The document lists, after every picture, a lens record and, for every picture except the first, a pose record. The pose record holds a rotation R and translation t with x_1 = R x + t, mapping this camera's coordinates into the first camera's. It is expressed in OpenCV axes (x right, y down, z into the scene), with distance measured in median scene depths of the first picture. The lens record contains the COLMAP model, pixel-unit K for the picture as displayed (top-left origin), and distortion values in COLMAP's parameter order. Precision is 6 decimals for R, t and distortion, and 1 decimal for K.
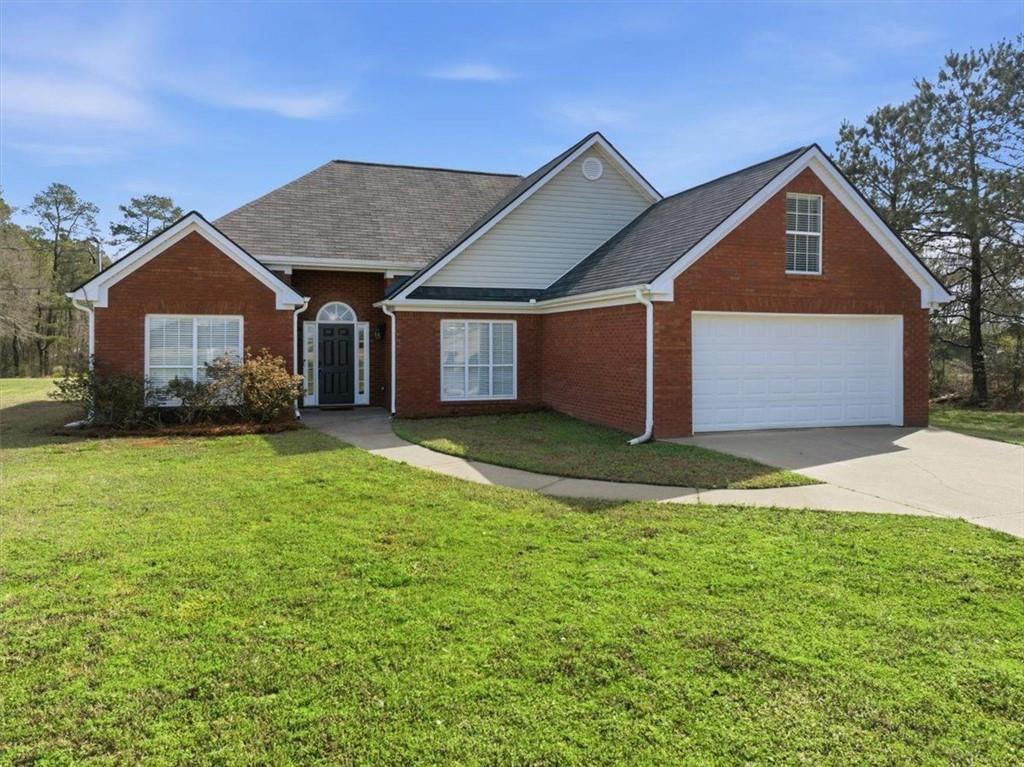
lens RADIAL K [[723.1, 0, 510.8], [0, 723.1, 350.3], [0, 0, 1]] dist [-0.005343, 0.000118]
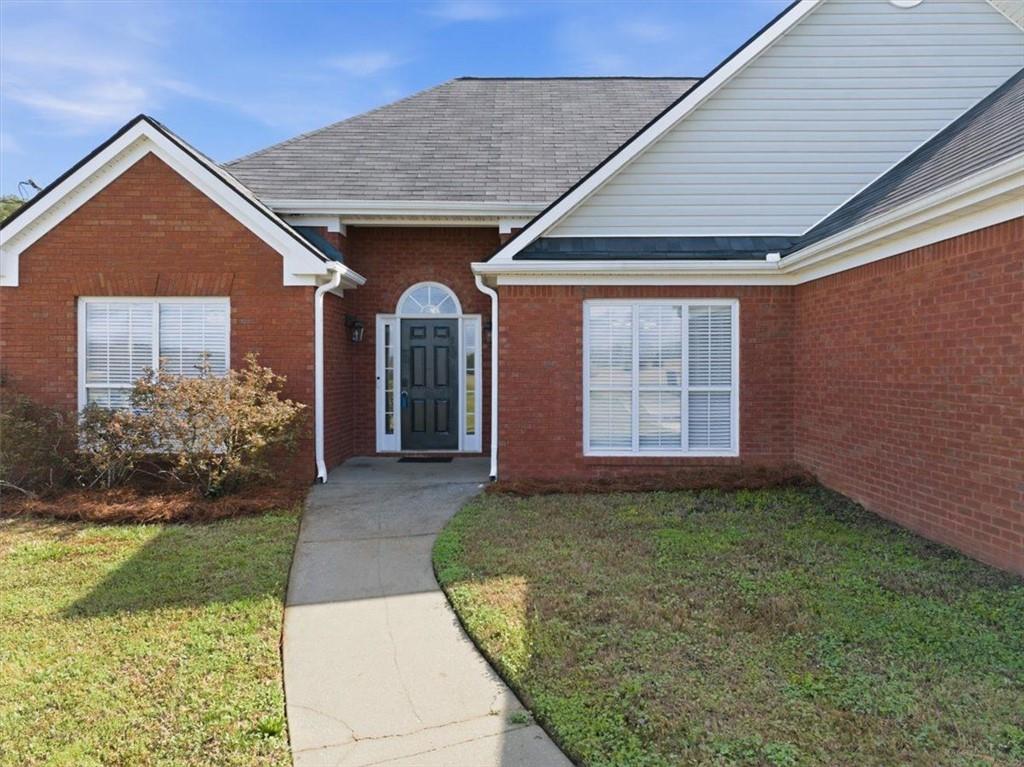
lens RADIAL K [[702.3, 0, 512.0], [0, 702.3, 383.5], [0, 0, 1]] dist [0.001393, -0.000745]
pose [[0.944063, 0.006588, -0.329701, 0.021666], [-0.002660, 0.999920, 0.012363, 0.011694], [0.329756, -0.010795, 0.944005, 0.518032]]
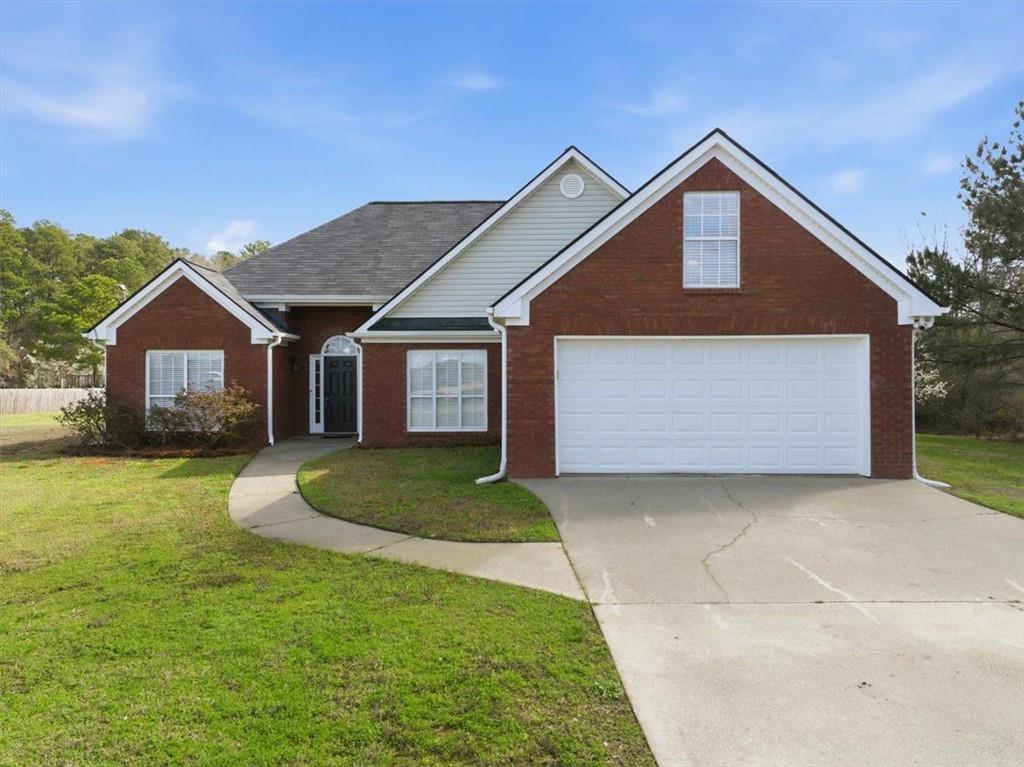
lens RADIAL K [[700.1, 0, 513.7], [0, 700.1, 376.0], [0, 0, 1]] dist [-0.000798, 0.001140]
pose [[0.939386, -0.004813, -0.342828, 0.387249], [0.001852, 0.999958, -0.008962, 0.001930], [0.342857, 0.007784, 0.939355, 0.140388]]
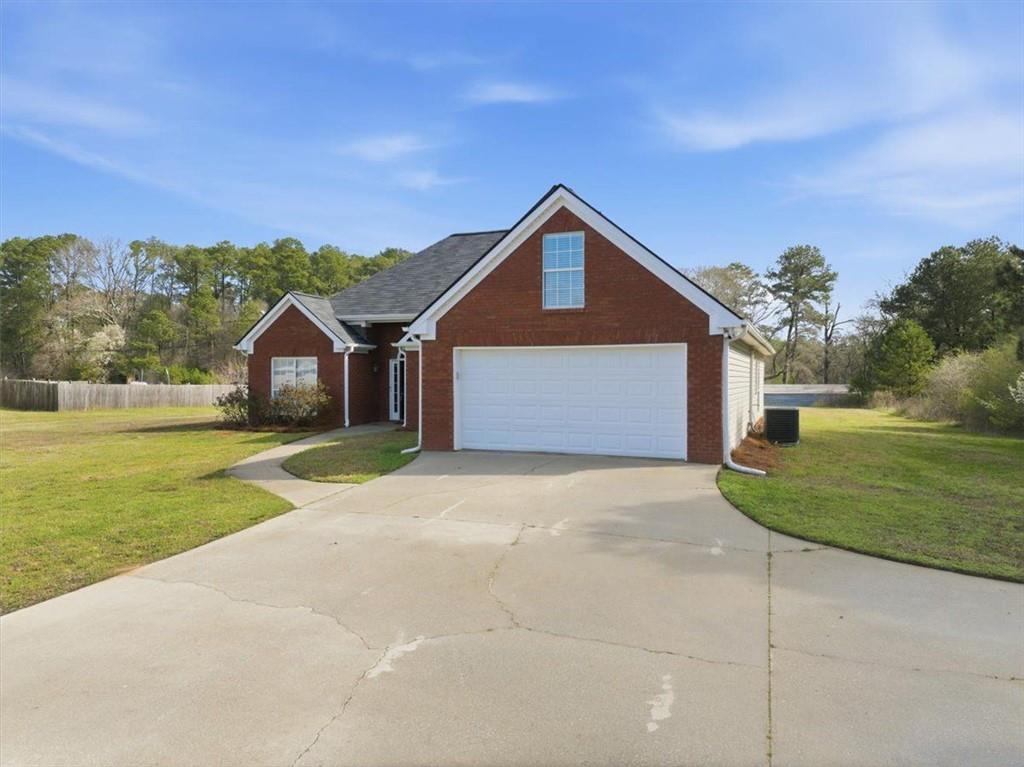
lens RADIAL K [[702.3, 0, 512.0], [0, 702.3, 383.5], [0, 0, 1]] dist [0.001393, -0.000745]
pose [[0.759591, 0.005090, -0.650381, 0.844944], [-0.004975, 0.999986, 0.002016, 0.002525], [0.650382, 0.001704, 0.759606, 0.139716]]
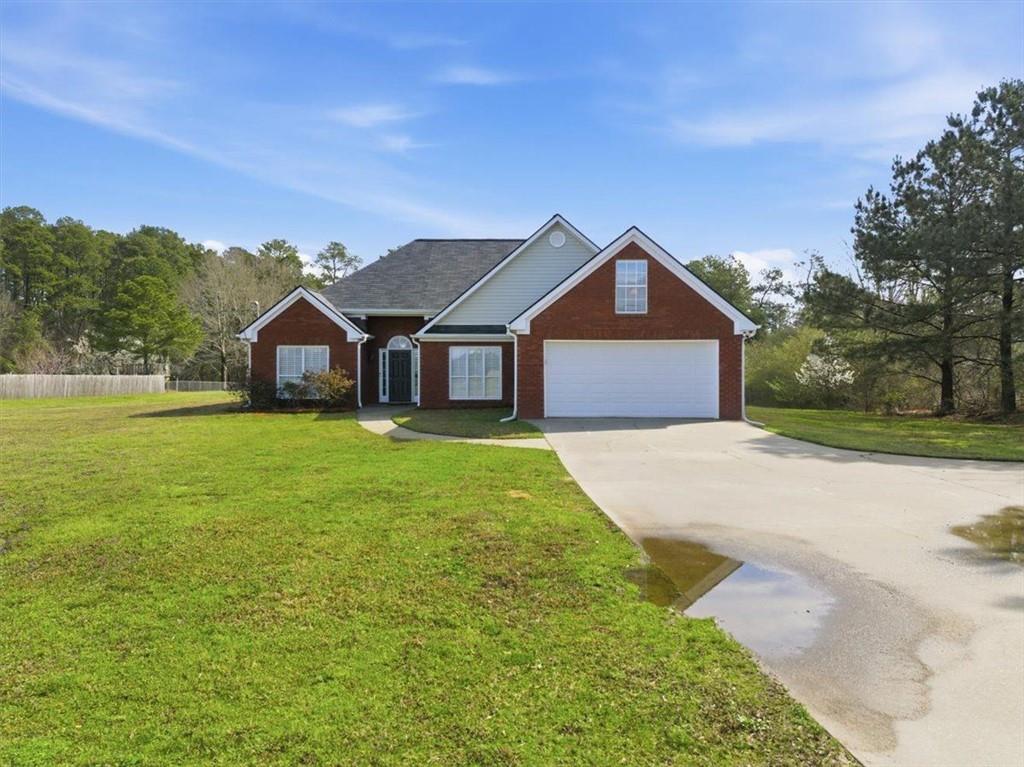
lens RADIAL K [[702.3, 0, 512.0], [0, 702.3, 383.5], [0, 0, 1]] dist [0.001393, -0.000745]
pose [[0.939491, 0.006547, -0.342510, 0.555906], [-0.002280, 0.999915, 0.012862, 0.016919], [0.342565, -0.011303, 0.939426, -0.367342]]
